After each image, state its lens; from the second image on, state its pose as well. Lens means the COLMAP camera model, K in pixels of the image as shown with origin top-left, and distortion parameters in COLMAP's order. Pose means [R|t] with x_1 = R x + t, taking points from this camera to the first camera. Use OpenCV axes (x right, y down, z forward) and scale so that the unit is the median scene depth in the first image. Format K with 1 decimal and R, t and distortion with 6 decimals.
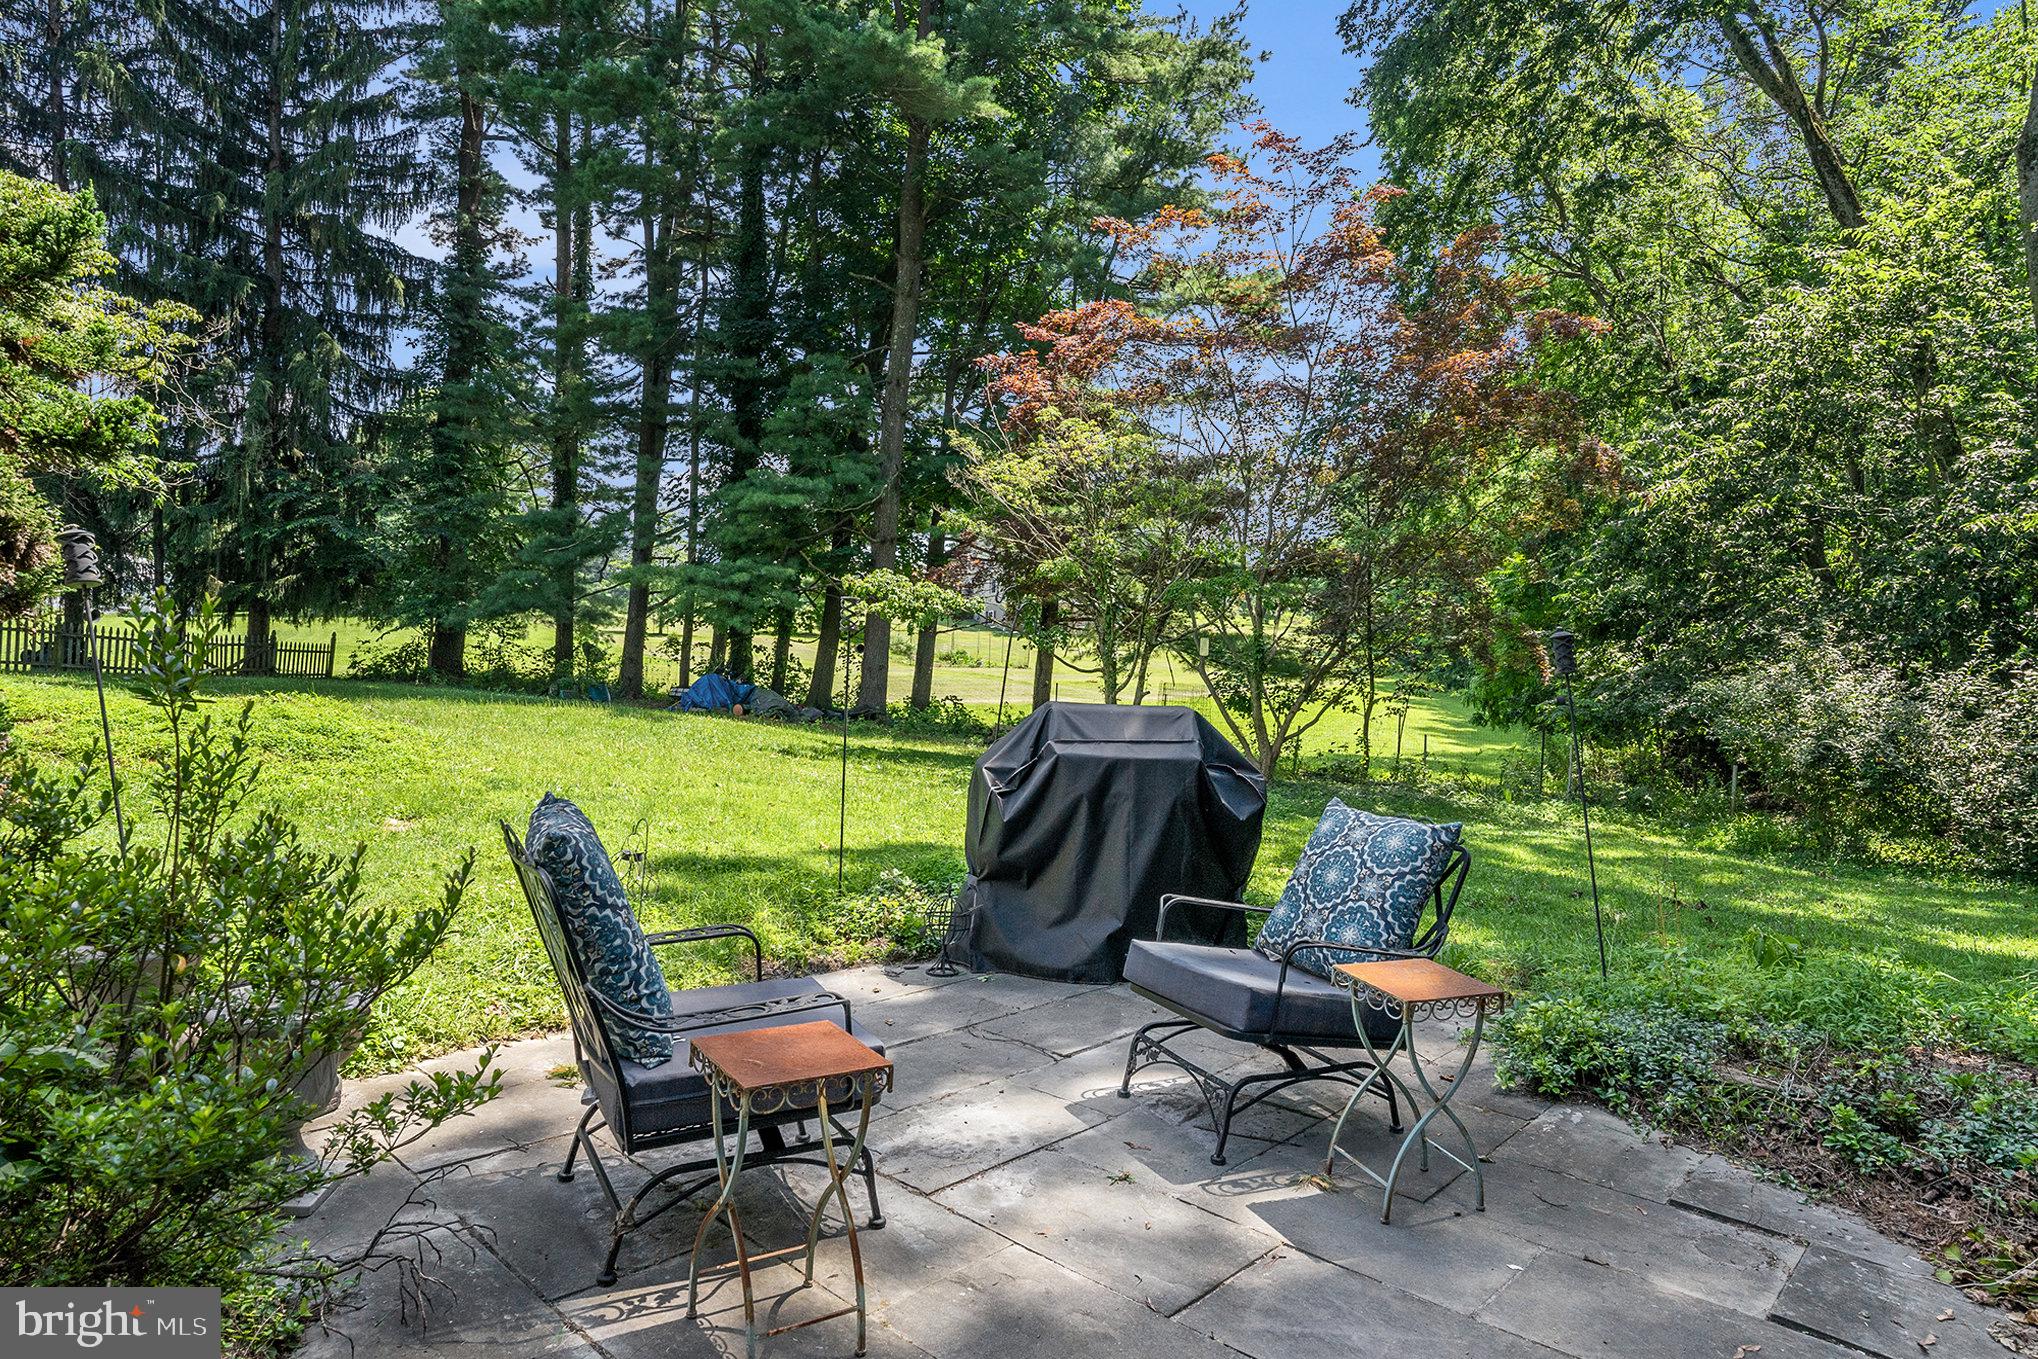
lens RADIAL K [[1186.2, 0, 1019.0], [0, 1186.2, 679.5], [0, 0, 1]] dist [-0.004790, -0.000435]
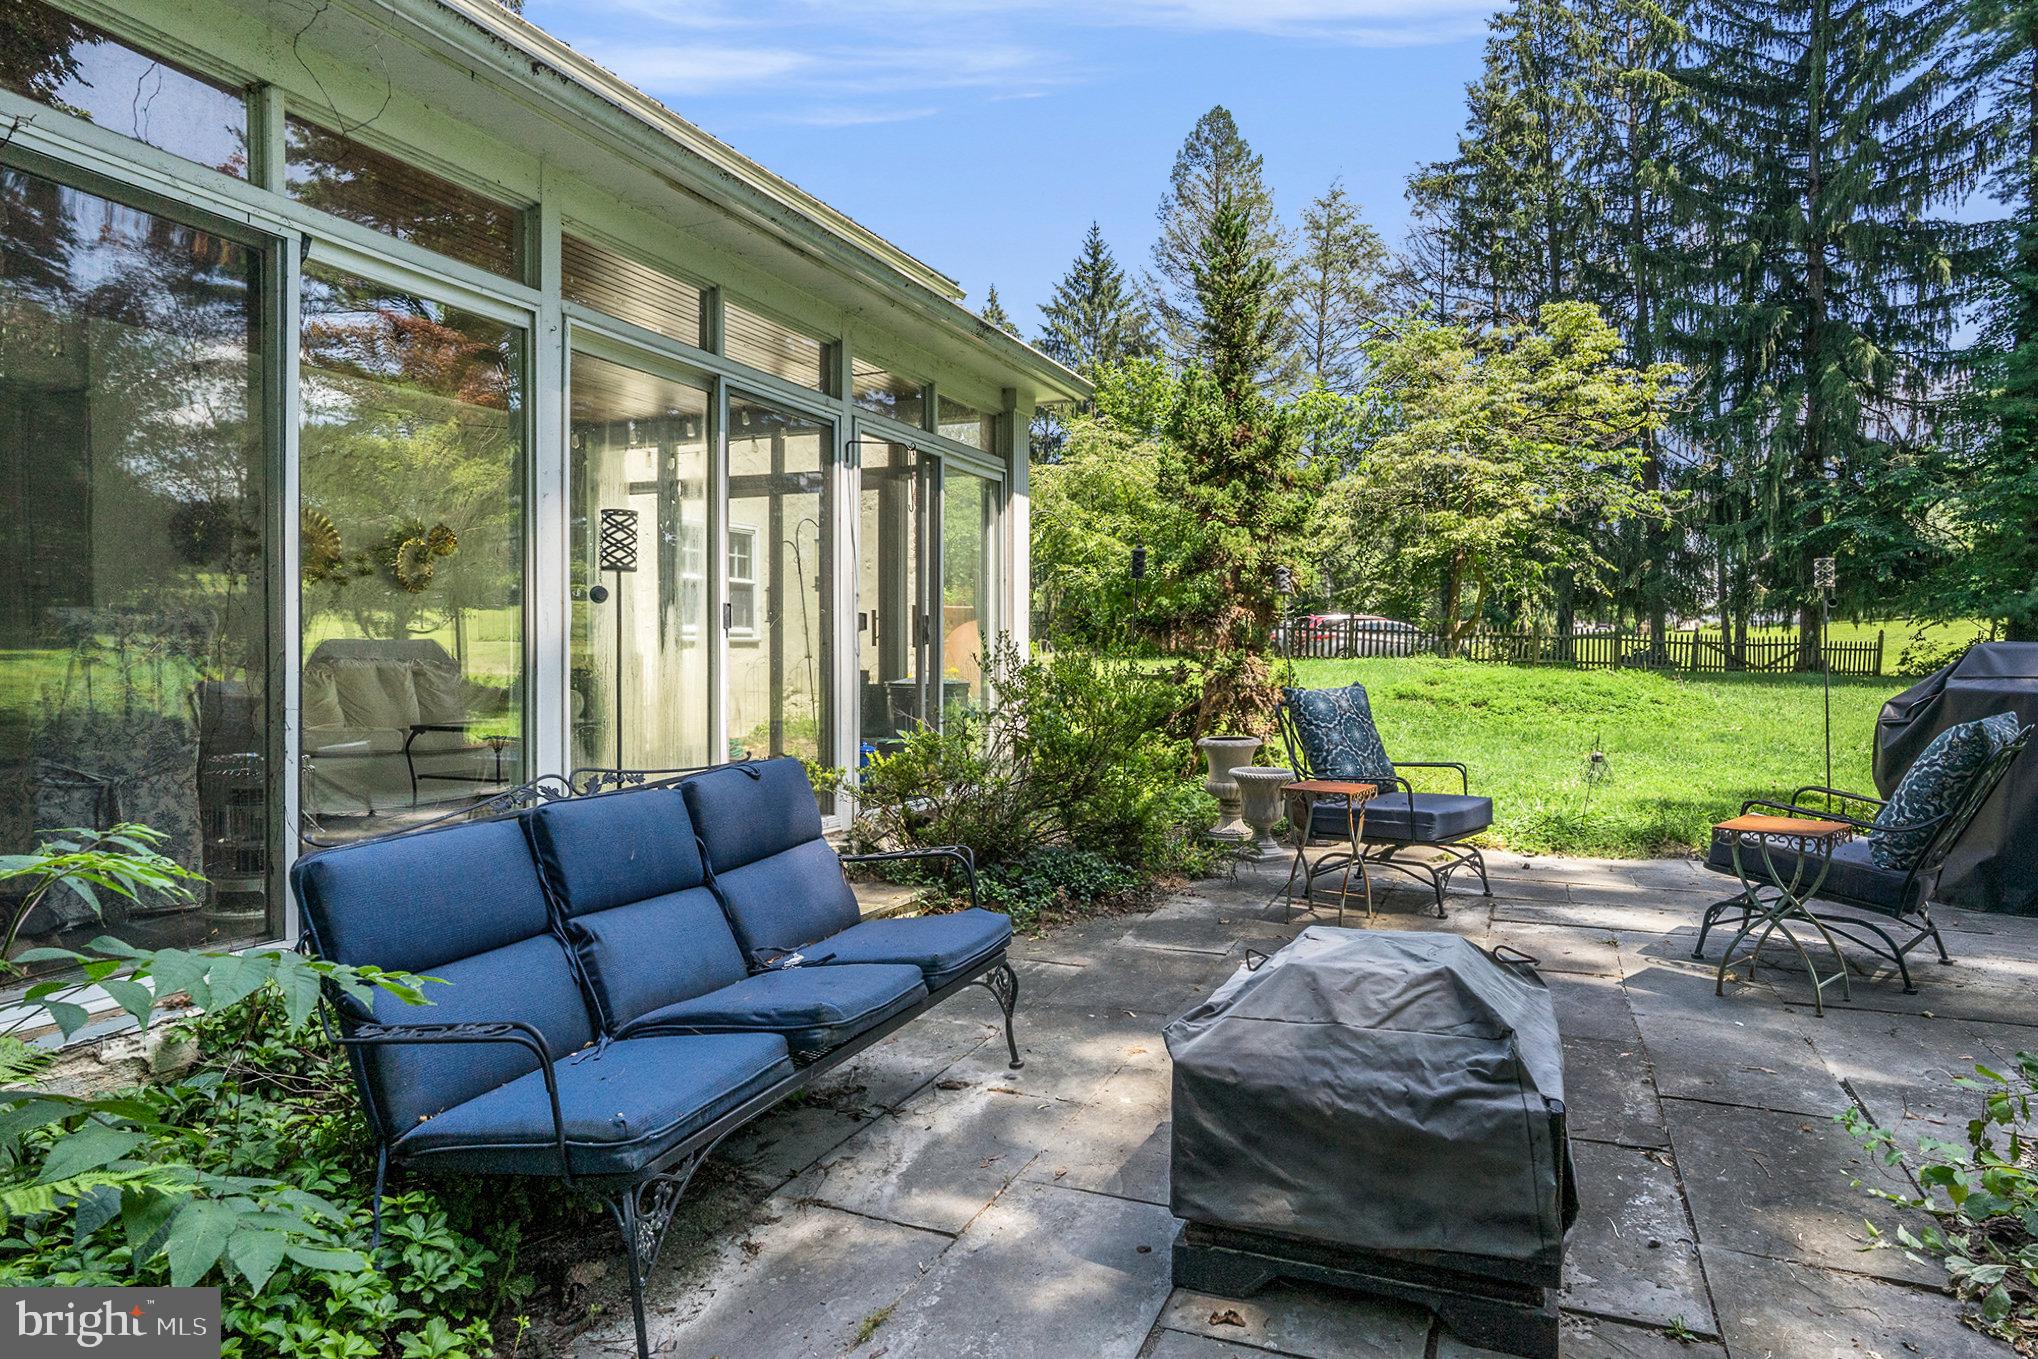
lens RADIAL K [[1186.2, 0, 1019.0], [0, 1186.2, 679.5], [0, 0, 1]] dist [-0.004790, -0.000435]
pose [[0.326785, -0.011385, -0.945030, 0.127293], [0.002291, 0.999934, -0.011254, 0.010972], [0.945096, 0.001513, 0.326790, -0.018078]]
